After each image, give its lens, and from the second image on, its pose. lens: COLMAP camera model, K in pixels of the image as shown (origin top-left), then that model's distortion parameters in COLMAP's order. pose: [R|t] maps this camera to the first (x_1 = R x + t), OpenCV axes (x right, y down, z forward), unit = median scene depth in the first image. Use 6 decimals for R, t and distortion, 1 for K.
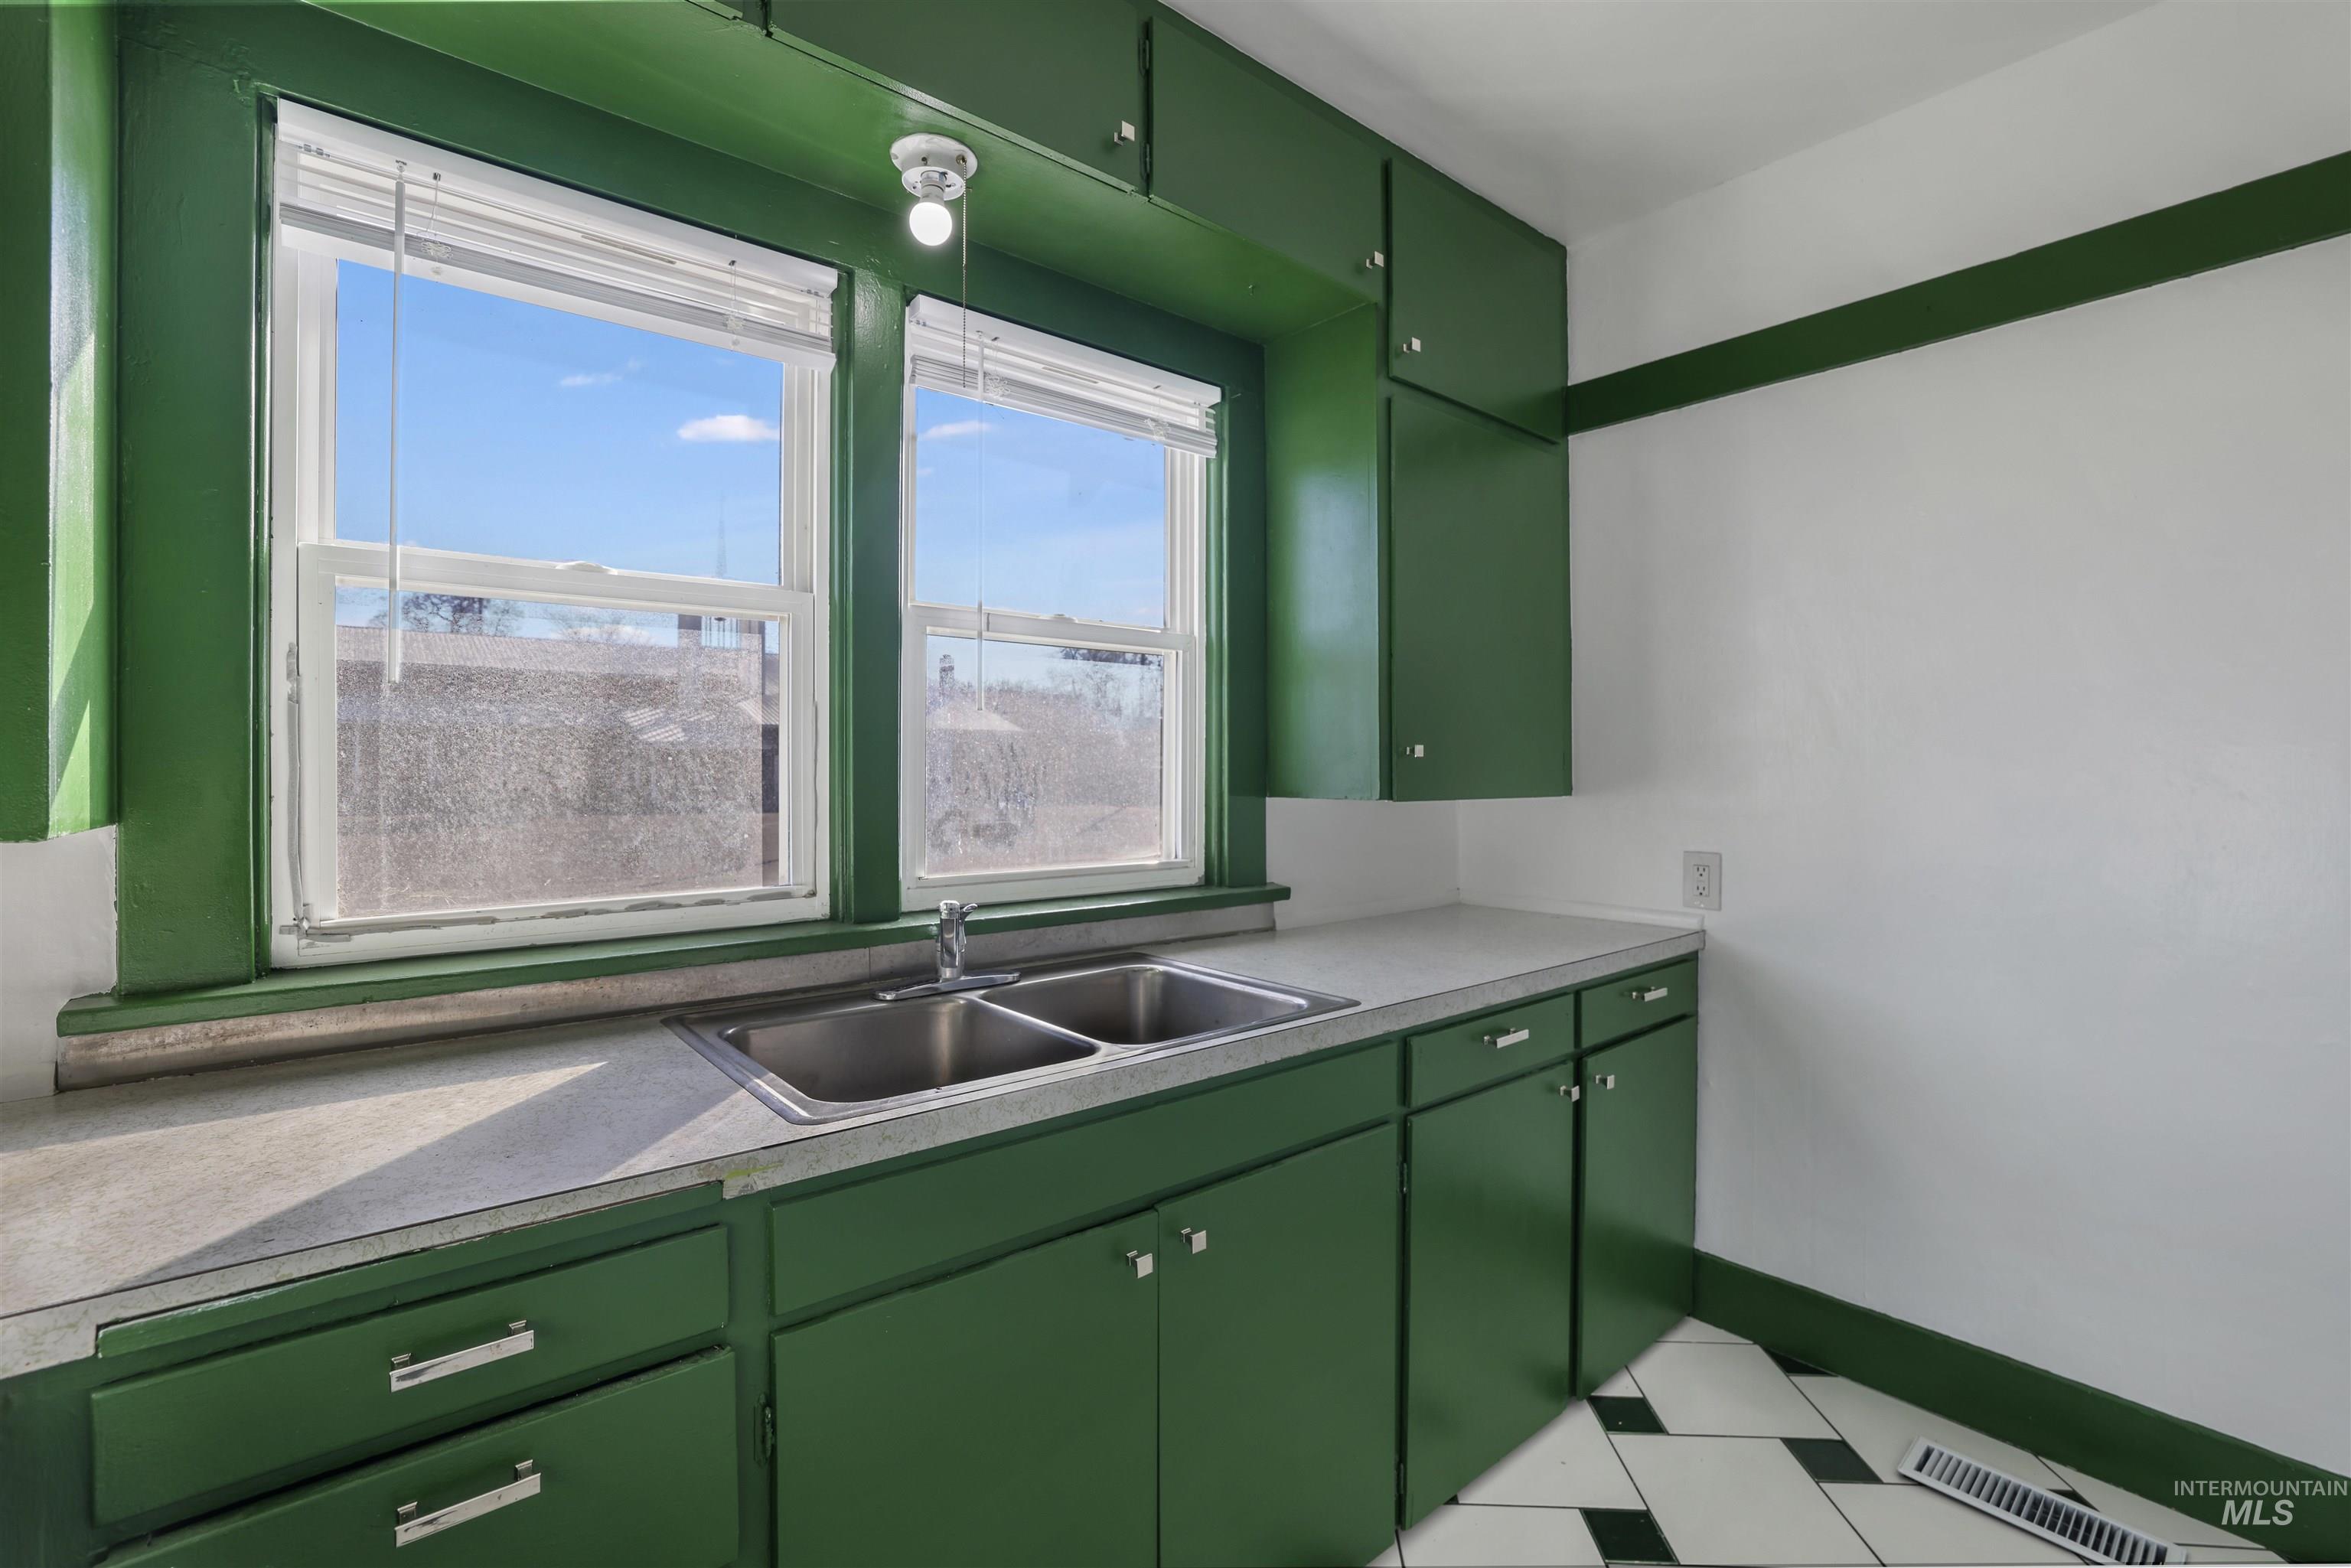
lens RADIAL K [[1015.8, 0, 1164.4], [0, 1015.8, 769.9], [0, 0, 1]] dist [-0.047794, 0.018354]
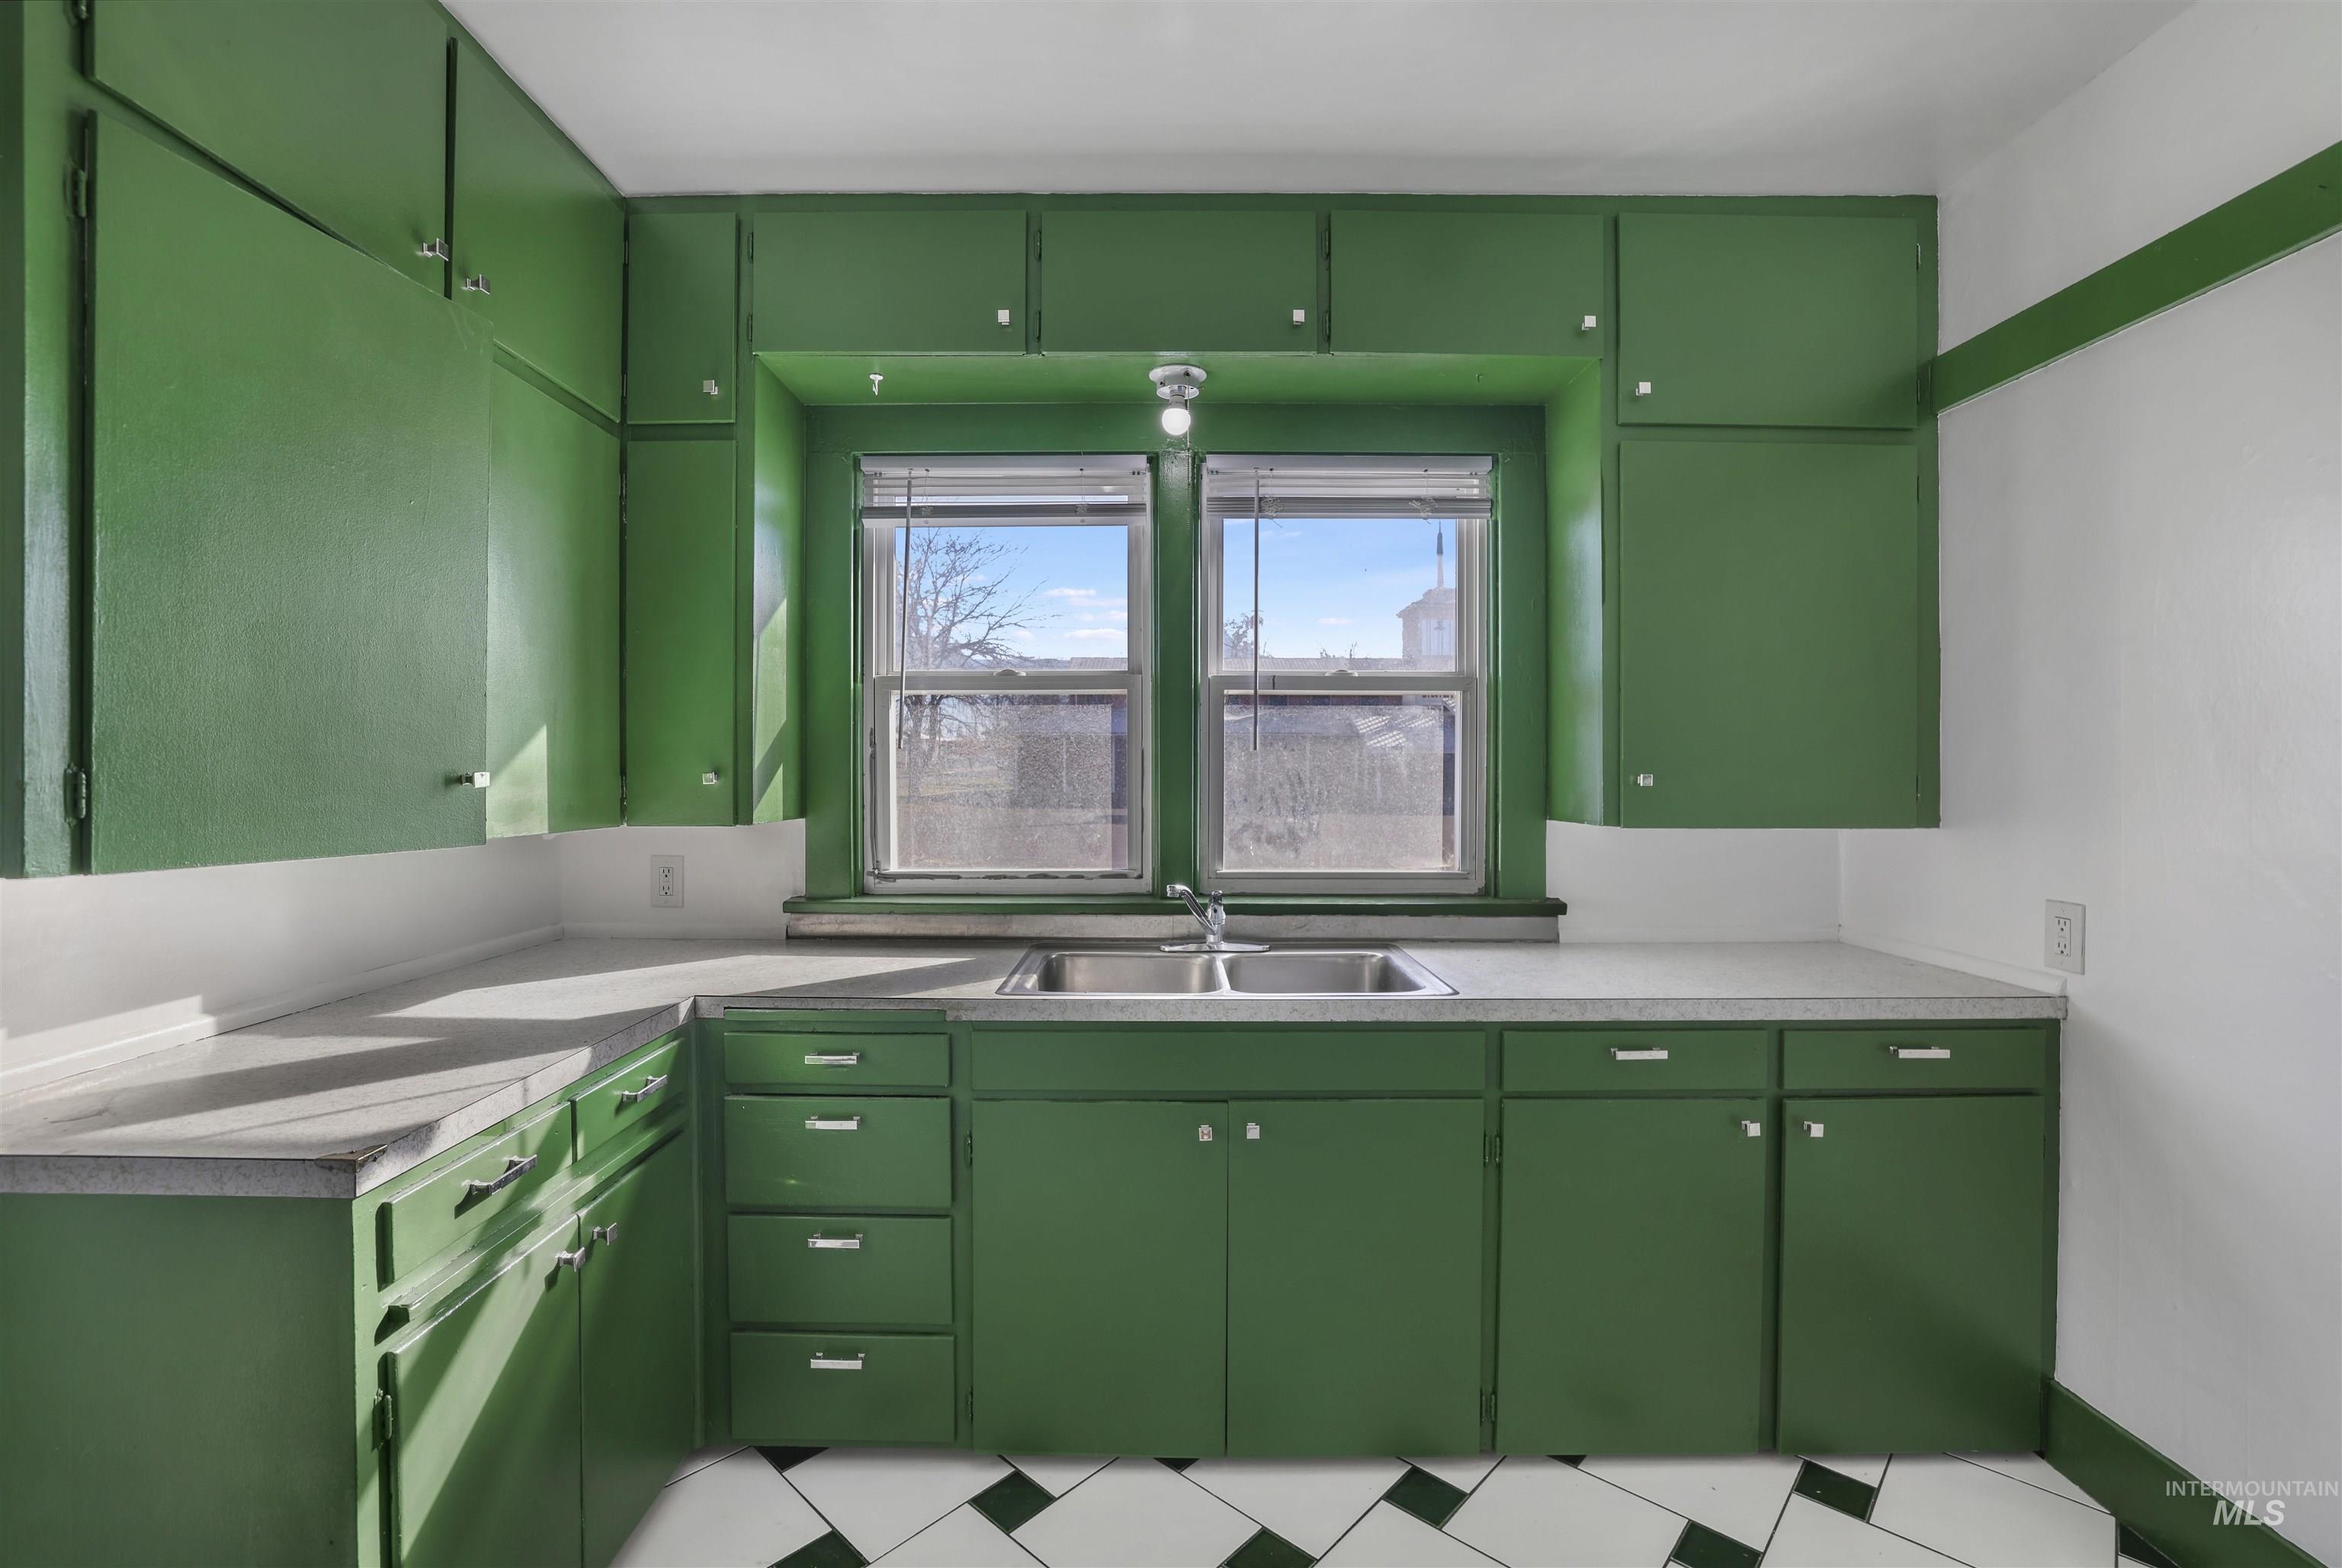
lens RADIAL K [[1029.8, 0, 1163.2], [0, 1029.8, 778.8], [0, 0, 1]] dist [-0.049281, 0.020833]
pose [[0.769064, 0.005398, -0.639149, 0.557641], [-0.001569, 0.999977, 0.006557, -0.027130], [0.639170, -0.004039, 0.769055, -0.127972]]
